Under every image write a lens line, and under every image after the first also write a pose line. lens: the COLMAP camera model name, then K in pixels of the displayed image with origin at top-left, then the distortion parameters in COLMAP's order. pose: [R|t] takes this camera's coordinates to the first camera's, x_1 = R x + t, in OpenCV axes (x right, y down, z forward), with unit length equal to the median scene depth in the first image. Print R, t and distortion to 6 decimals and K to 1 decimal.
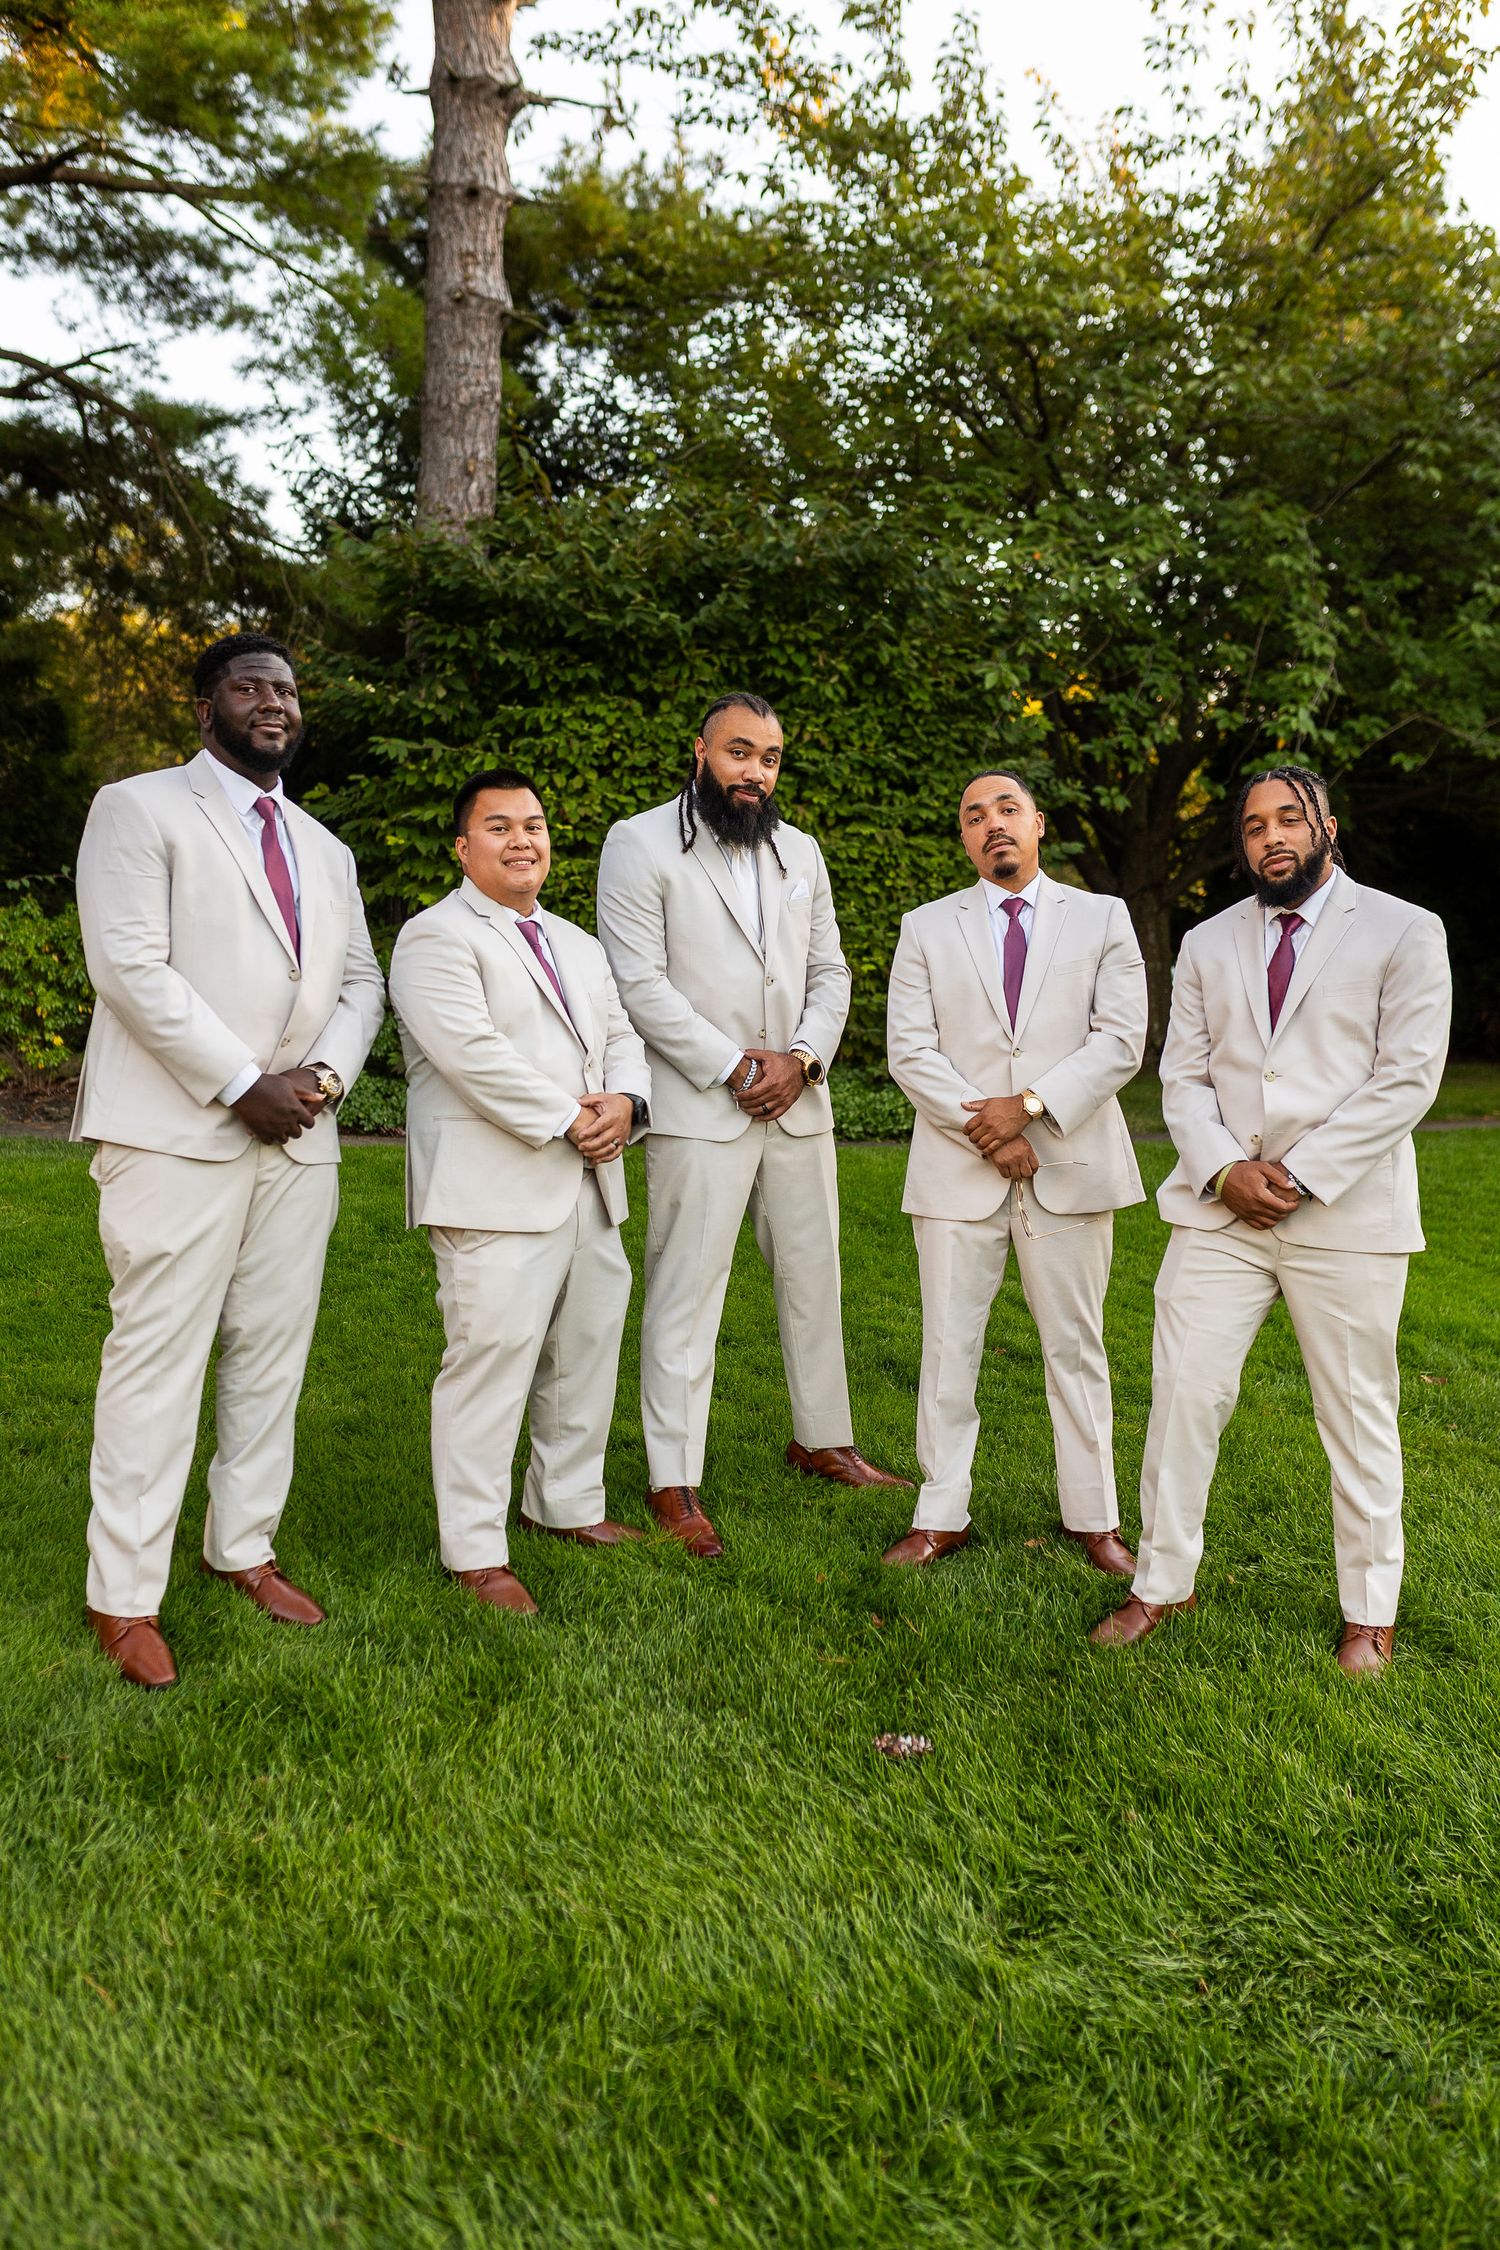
lens RADIAL K [[2138.0, 0, 755.9], [0, 2138.0, 1110.7], [0, 0, 1]] dist [0.009837, 0.000000]
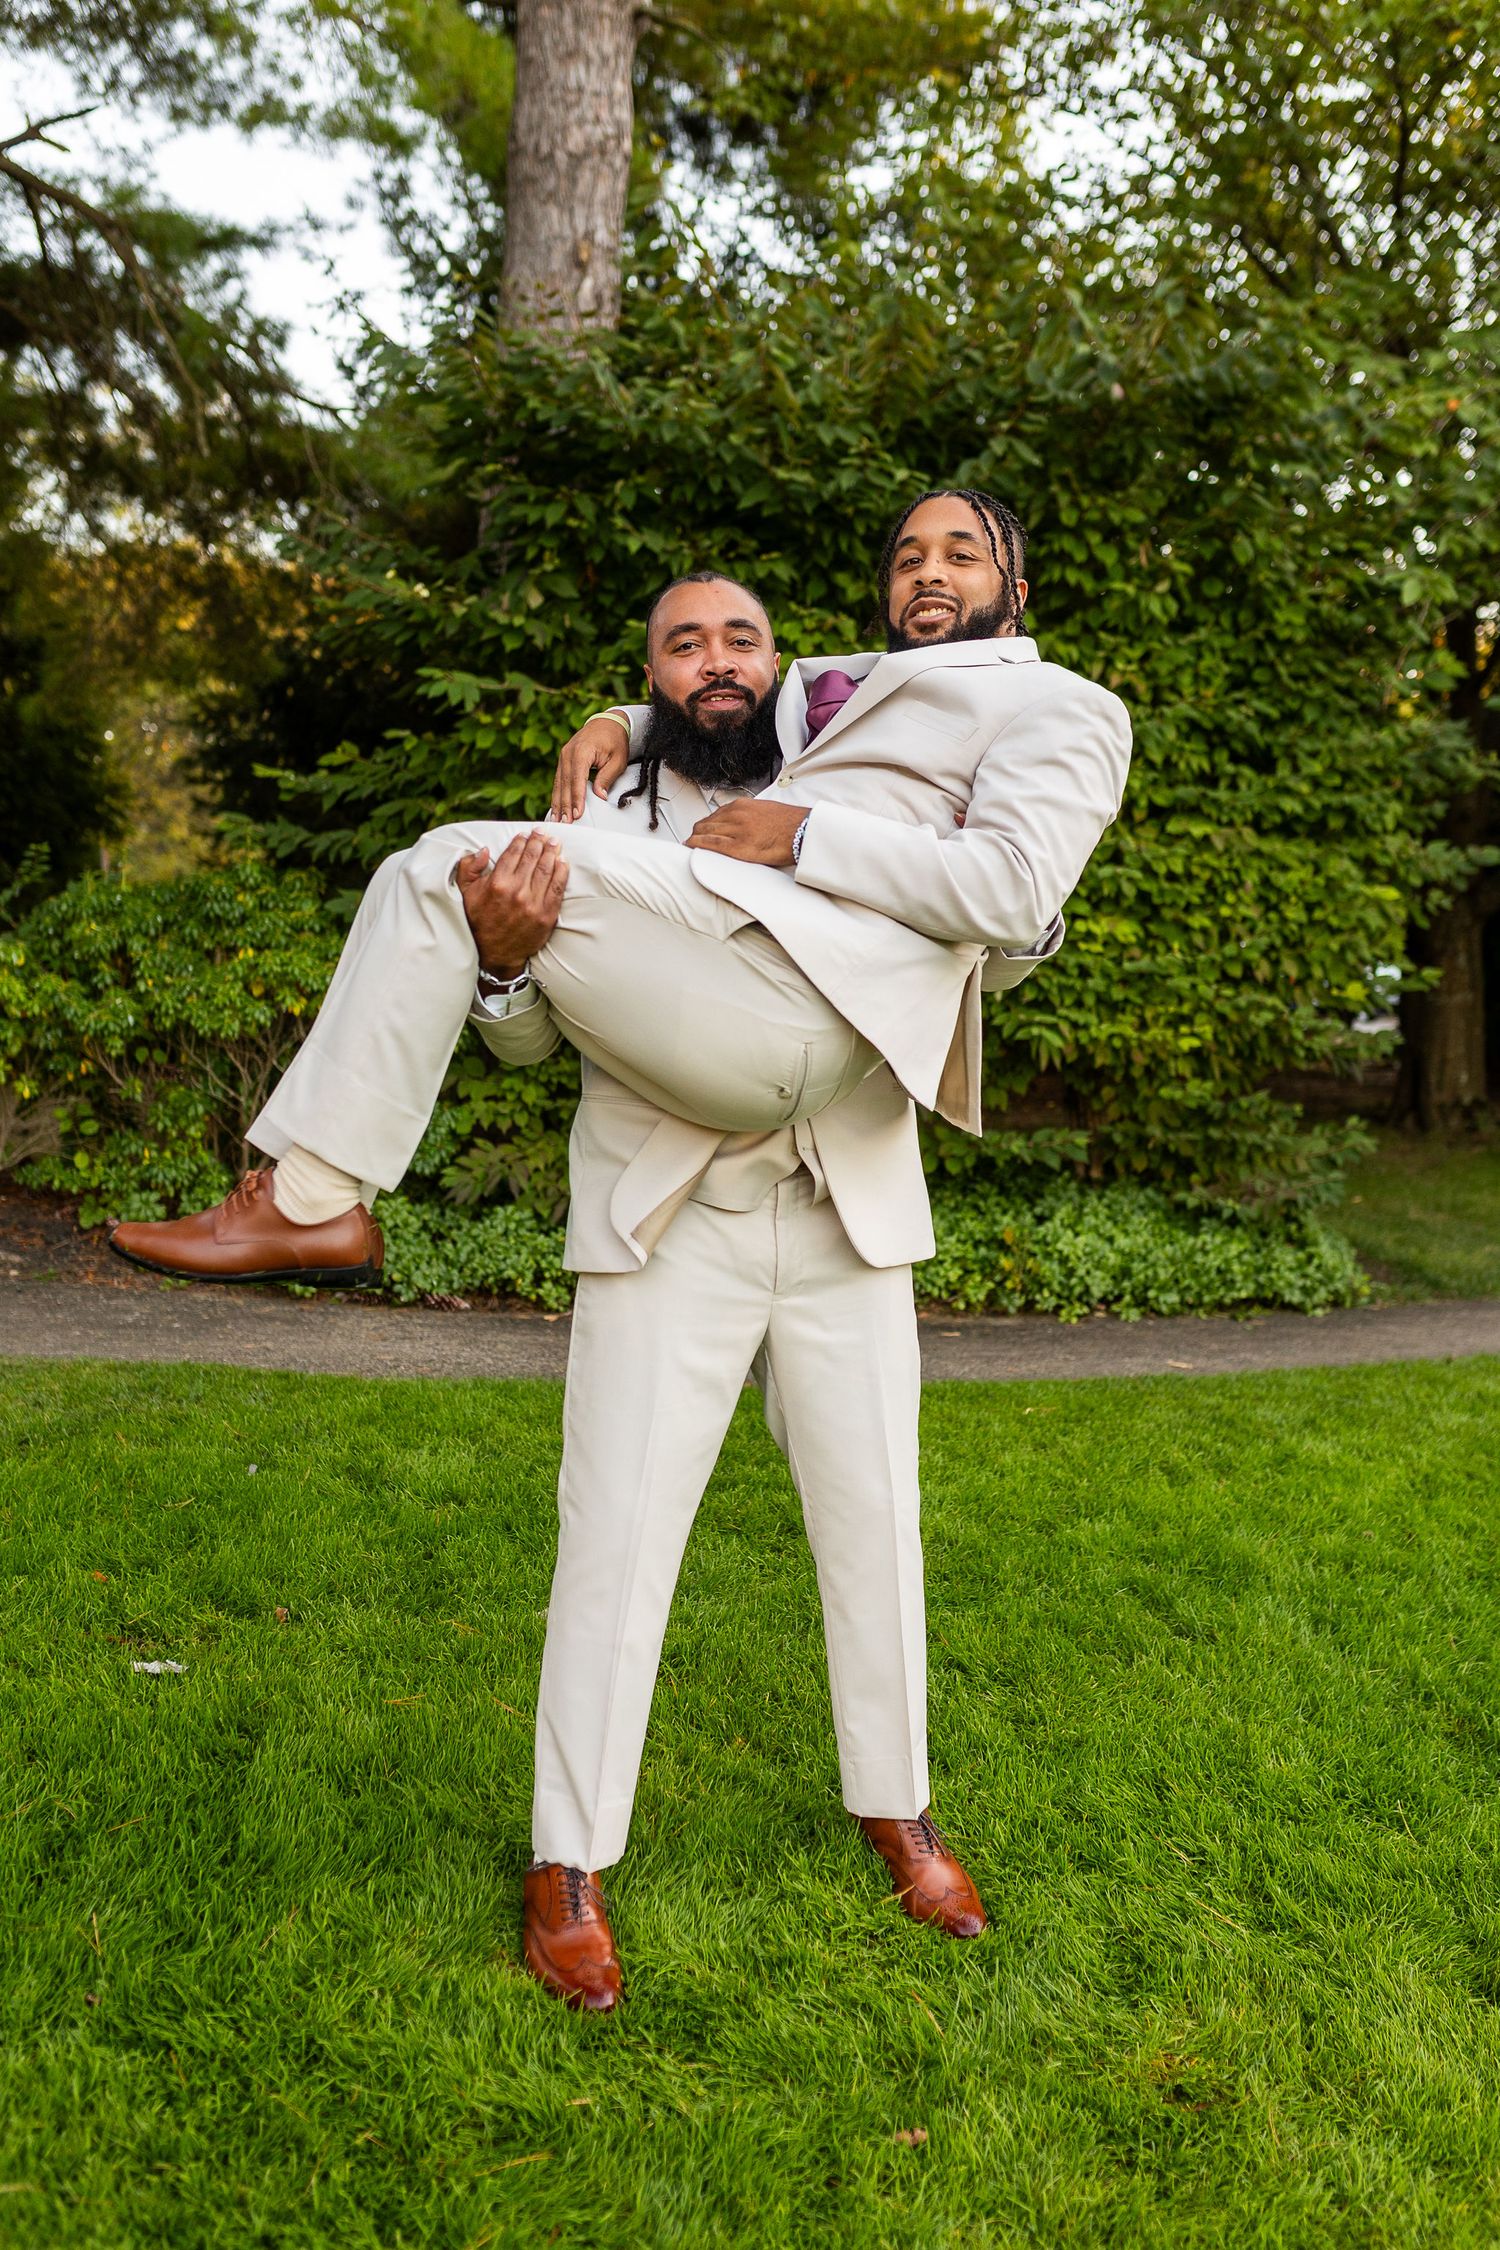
lens RADIAL K [[2138.0, 0, 756.8], [0, 2138.0, 1125.2], [0, 0, 1]] dist [0.009837, 0.000000]
pose [[0.999364, 0.019406, -0.029904, -0.058057], [-0.018633, 0.999491, 0.025894, -0.057147], [0.030392, -0.025320, 0.999217, 0.358742]]
